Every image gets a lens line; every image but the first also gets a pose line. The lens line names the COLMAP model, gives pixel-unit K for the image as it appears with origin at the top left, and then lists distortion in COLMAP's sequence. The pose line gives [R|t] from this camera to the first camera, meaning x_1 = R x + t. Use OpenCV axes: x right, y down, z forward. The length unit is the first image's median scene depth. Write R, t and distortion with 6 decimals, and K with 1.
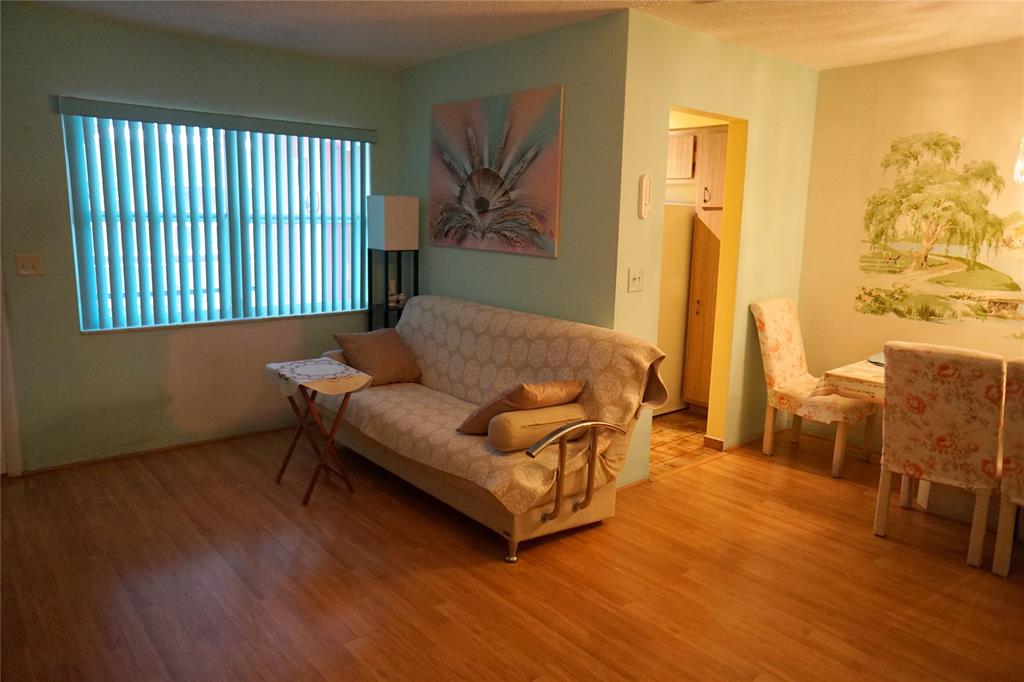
lens RADIAL K [[691.1, 0, 503.8], [0, 691.1, 340.0], [0, 0, 1]] dist [-0.064217, 0.090818]
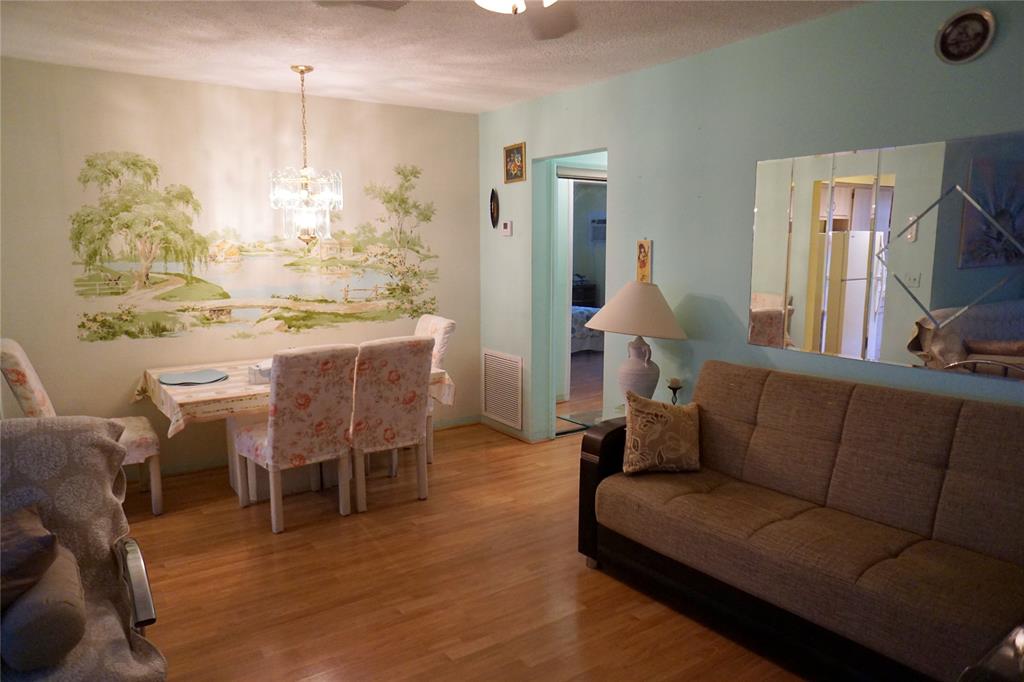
lens RADIAL K [[691.1, 0, 482.3], [0, 691.1, 345.0], [0, 0, 1]] dist [-0.064217, 0.090818]
pose [[0.110342, -0.163999, 0.980270, -0.346187], [0.179712, 0.973327, 0.142609, -0.078948], [-0.977511, 0.160431, 0.136871, 0.406604]]
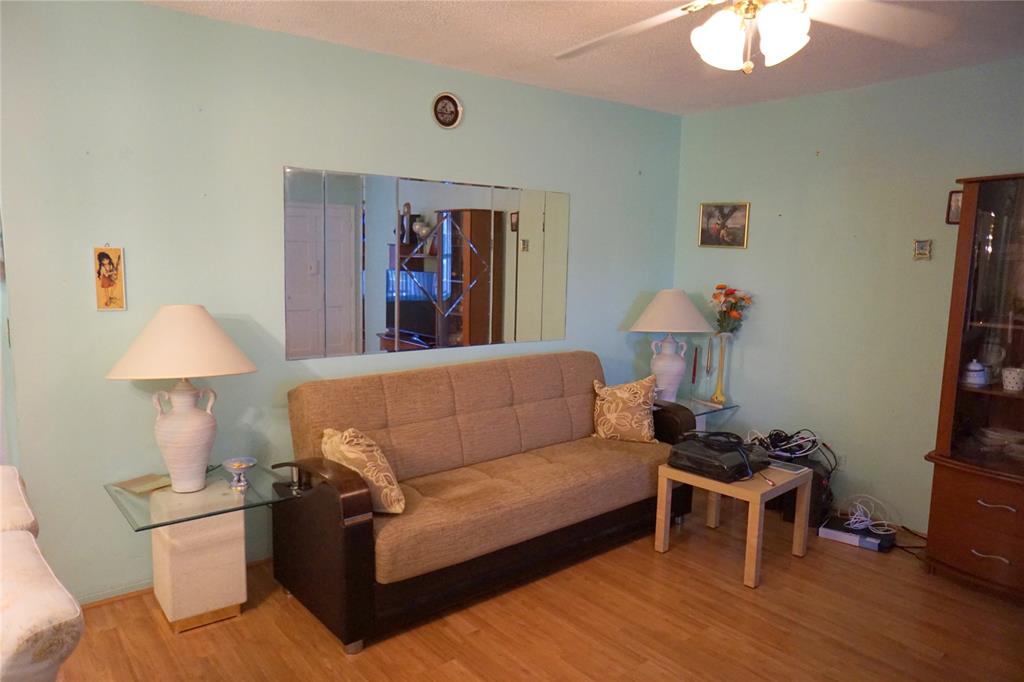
lens RADIAL K [[691.1, 0, 508.4], [0, 691.1, 336.9], [0, 0, 1]] dist [-0.064217, 0.090818]
pose [[-0.998856, -0.042036, 0.022779, 0.254042], [-0.033241, 0.953020, 0.301078, -0.175492], [-0.034365, 0.299976, -0.953328, 0.951263]]
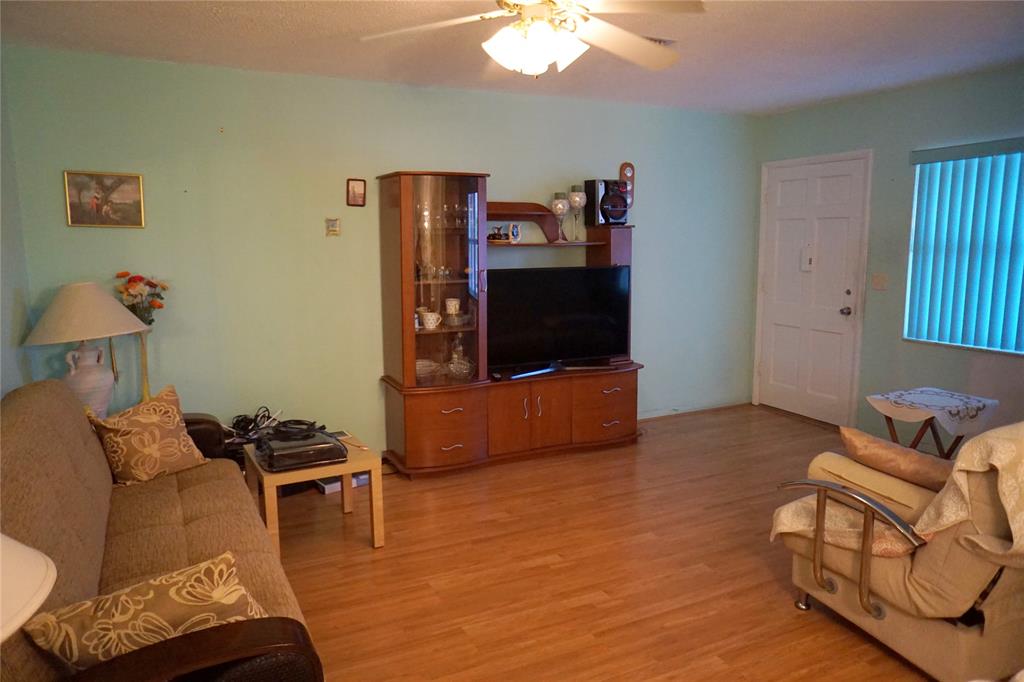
lens RADIAL K [[691.1, 0, 500.0], [0, 691.1, 337.2], [0, 0, 1]] dist [-0.064217, 0.090818]
pose [[-0.255381, 0.116019, -0.959854, 0.713442], [-0.173843, 0.971084, 0.163629, -0.084292], [0.951083, 0.208651, -0.227828, 0.556326]]
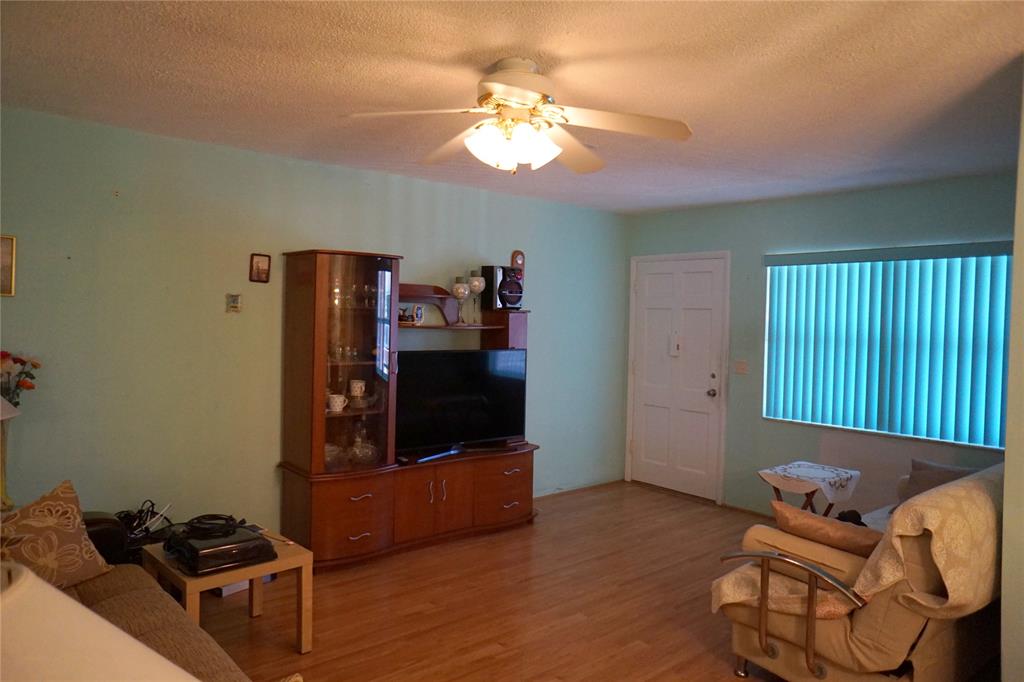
lens RADIAL K [[691.1, 0, 500.0], [0, 691.1, 340.4], [0, 0, 1]] dist [-0.064217, 0.090818]
pose [[-0.002515, 0.008766, -0.999958, 0.735252], [-0.203480, 0.979037, 0.009094, -0.064961], [0.979076, 0.203494, -0.000678, 0.421363]]
